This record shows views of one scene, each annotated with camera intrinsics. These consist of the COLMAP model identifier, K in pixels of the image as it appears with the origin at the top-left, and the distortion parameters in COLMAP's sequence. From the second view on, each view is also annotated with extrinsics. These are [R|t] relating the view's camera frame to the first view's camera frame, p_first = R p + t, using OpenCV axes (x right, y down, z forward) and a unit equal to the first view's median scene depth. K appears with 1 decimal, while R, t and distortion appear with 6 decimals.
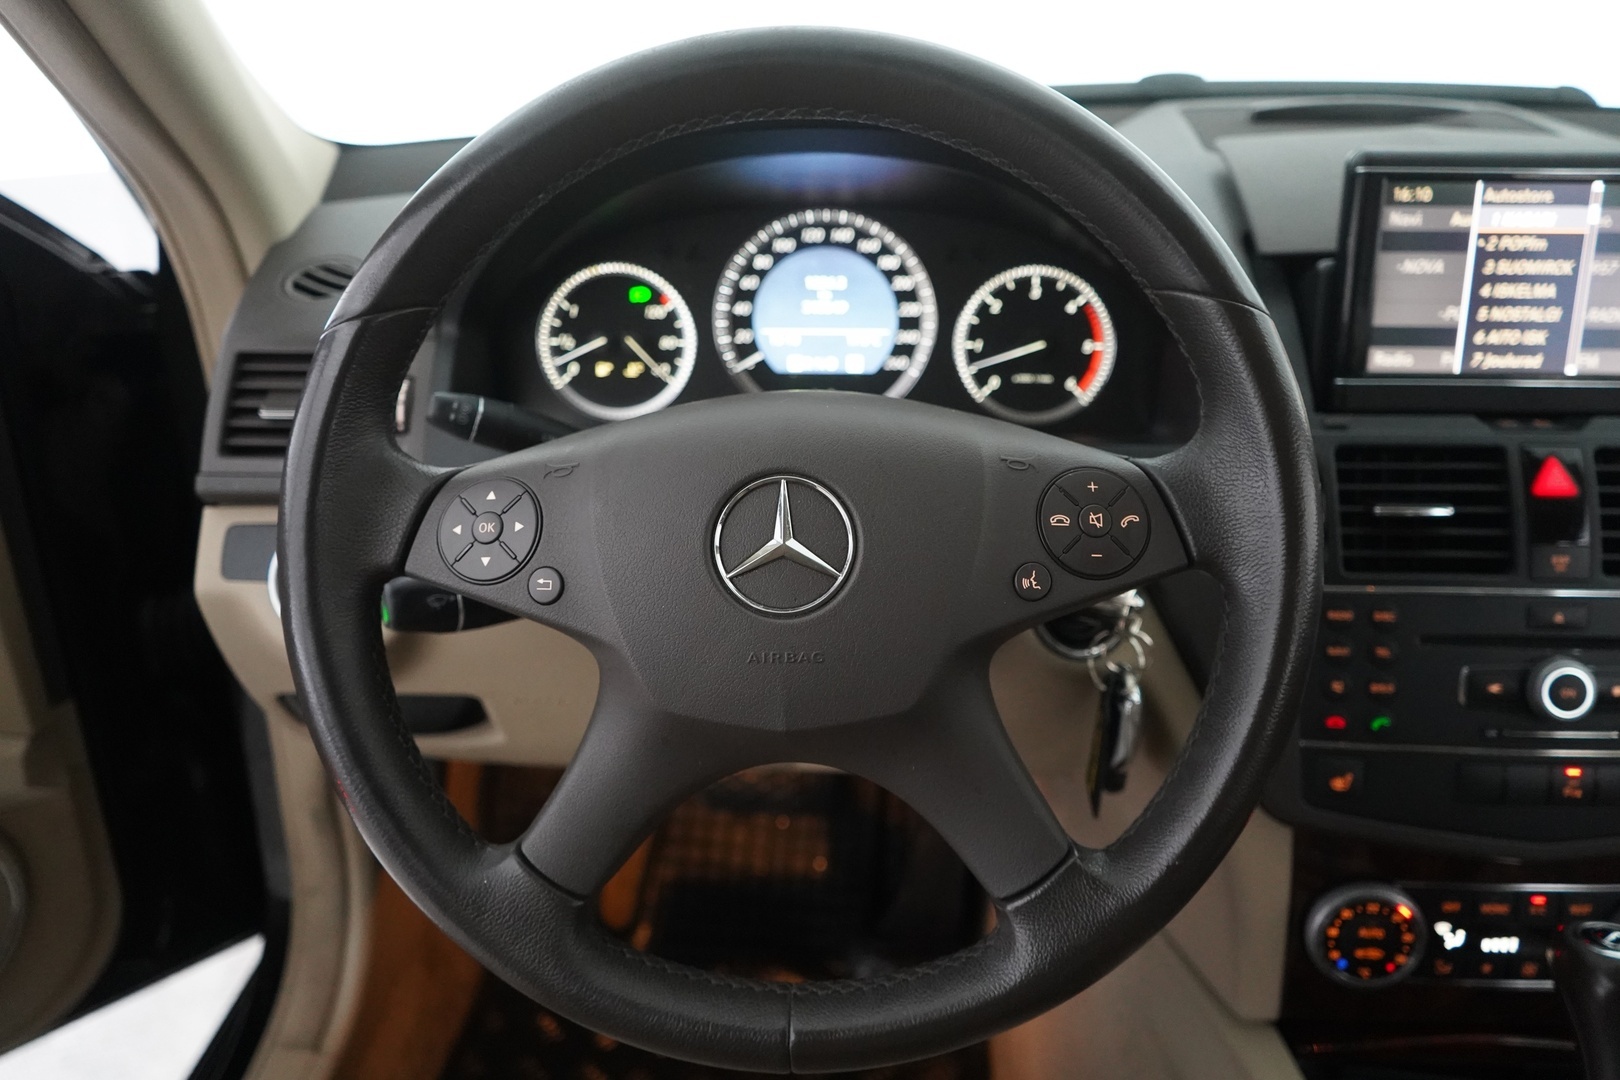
lens RADIAL K [[1321.0, 0, 815.3], [0, 1321.0, 530.0], [0, 0, 1]] dist [-0.011115, 0.010758]
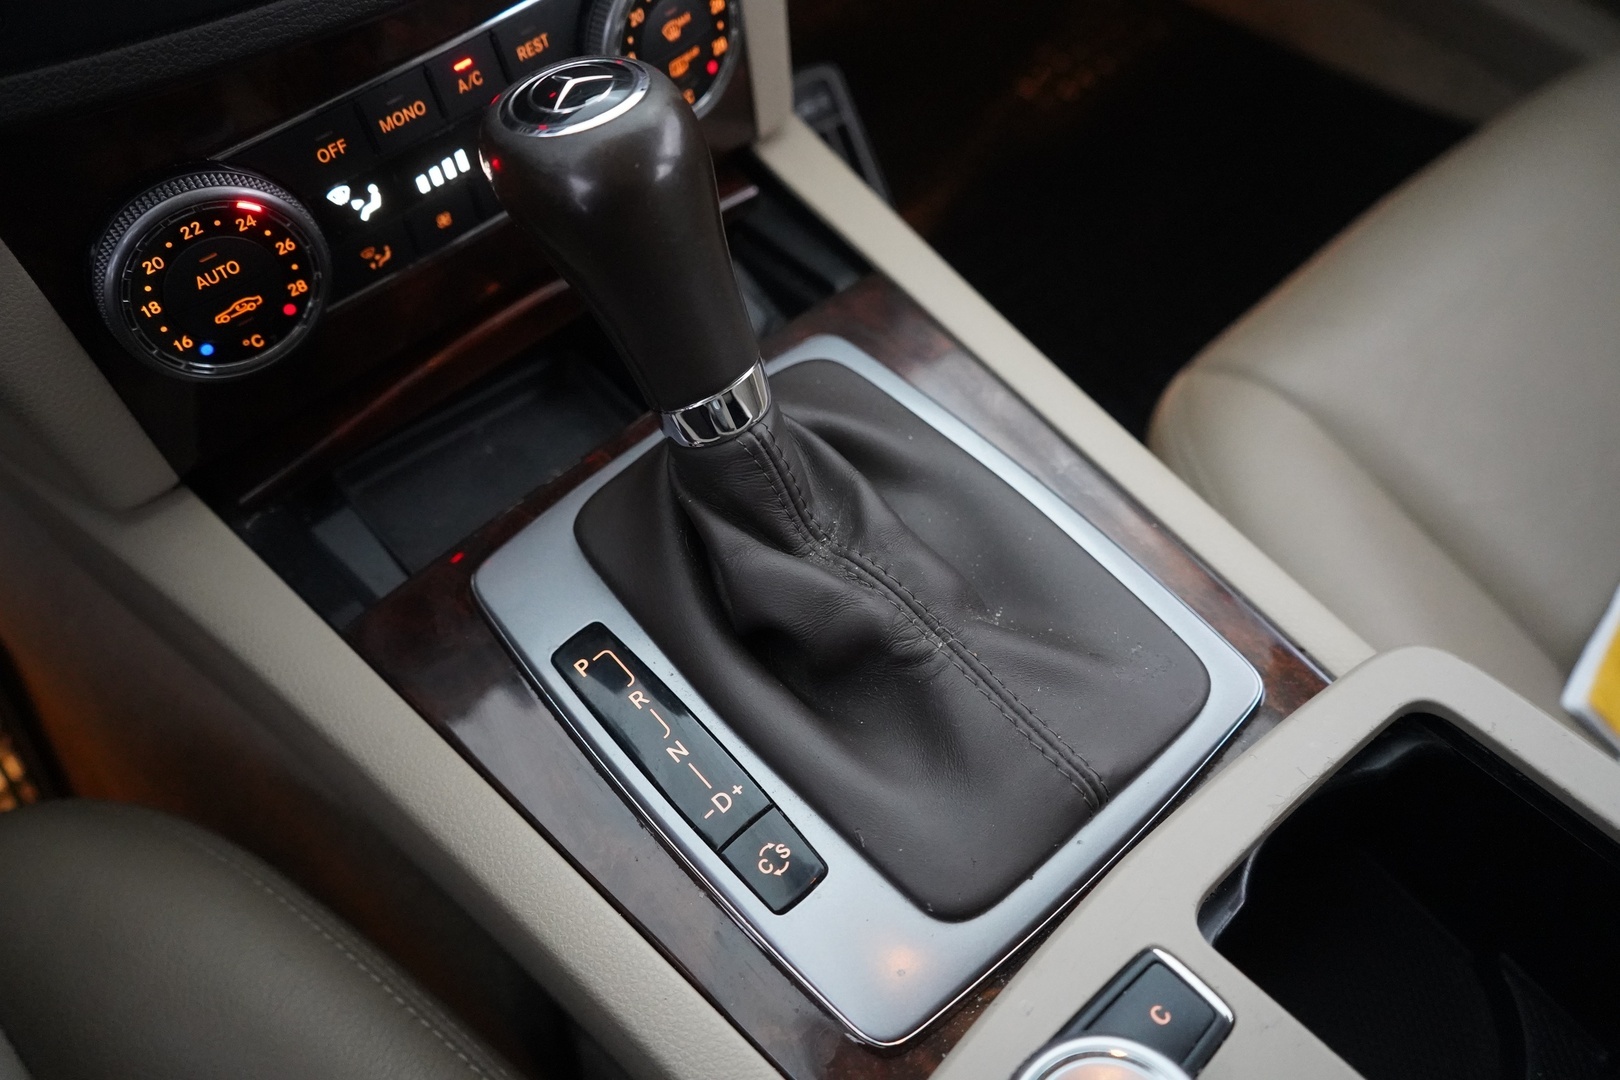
lens RADIAL K [[1321.0, 0, 812.7], [0, 1321.0, 540.6], [0, 0, 1]] dist [-0.011115, 0.010758]
pose [[0.729977, -0.574624, 0.370055, 0.300837], [0.280273, 0.745487, 0.604728, 0.122642], [-0.623362, -0.337721, 0.705240, 0.408609]]
